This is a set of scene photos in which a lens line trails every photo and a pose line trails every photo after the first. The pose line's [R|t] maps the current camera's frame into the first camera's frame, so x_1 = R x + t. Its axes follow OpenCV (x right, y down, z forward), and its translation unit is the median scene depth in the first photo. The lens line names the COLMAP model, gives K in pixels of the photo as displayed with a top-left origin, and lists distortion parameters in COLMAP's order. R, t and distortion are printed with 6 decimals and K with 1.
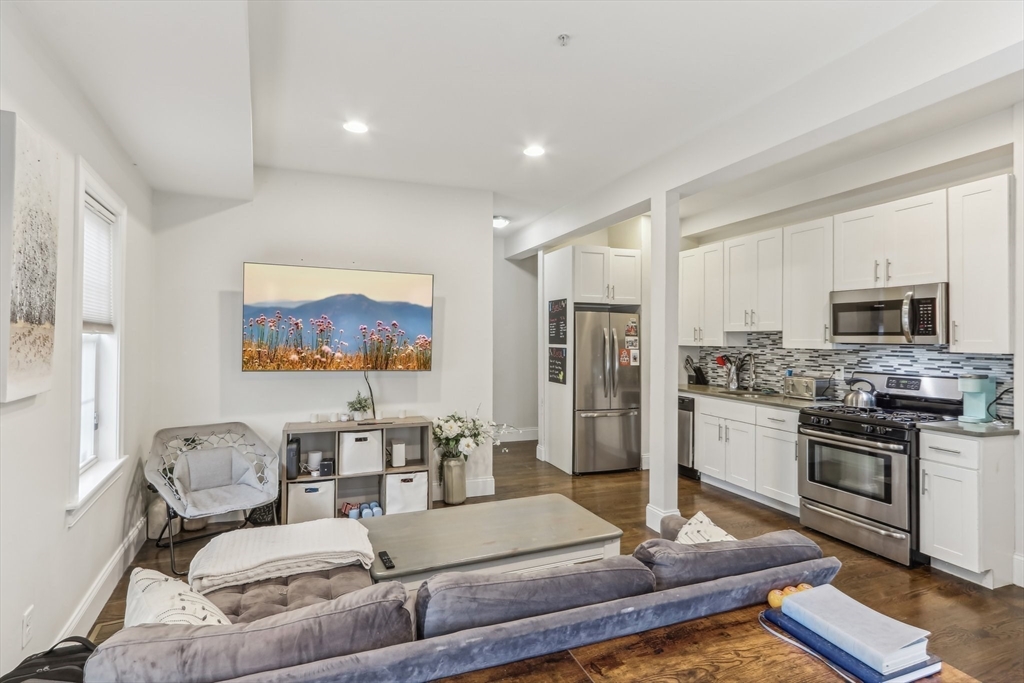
lens RADIAL K [[492.1, 0, 512.0], [0, 492.1, 341.5], [0, 0, 1]] dist [0.017440, 0.000211]
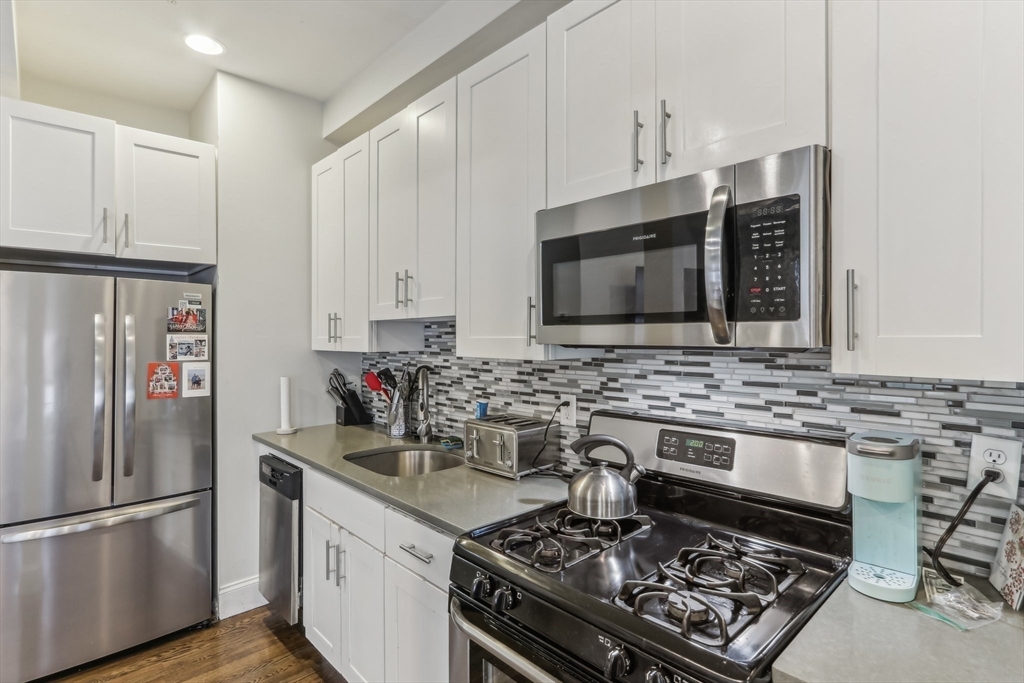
lens RADIAL K [[508.0, 0, 500.0], [0, 508.0, 346.0], [0, 0, 1]] dist [0.011966, 0.000516]
pose [[0.928055, -0.016956, 0.372058, 0.486539], [0.012341, 0.999815, 0.014784, -0.002461], [-0.372239, -0.009129, 0.928092, 0.670585]]
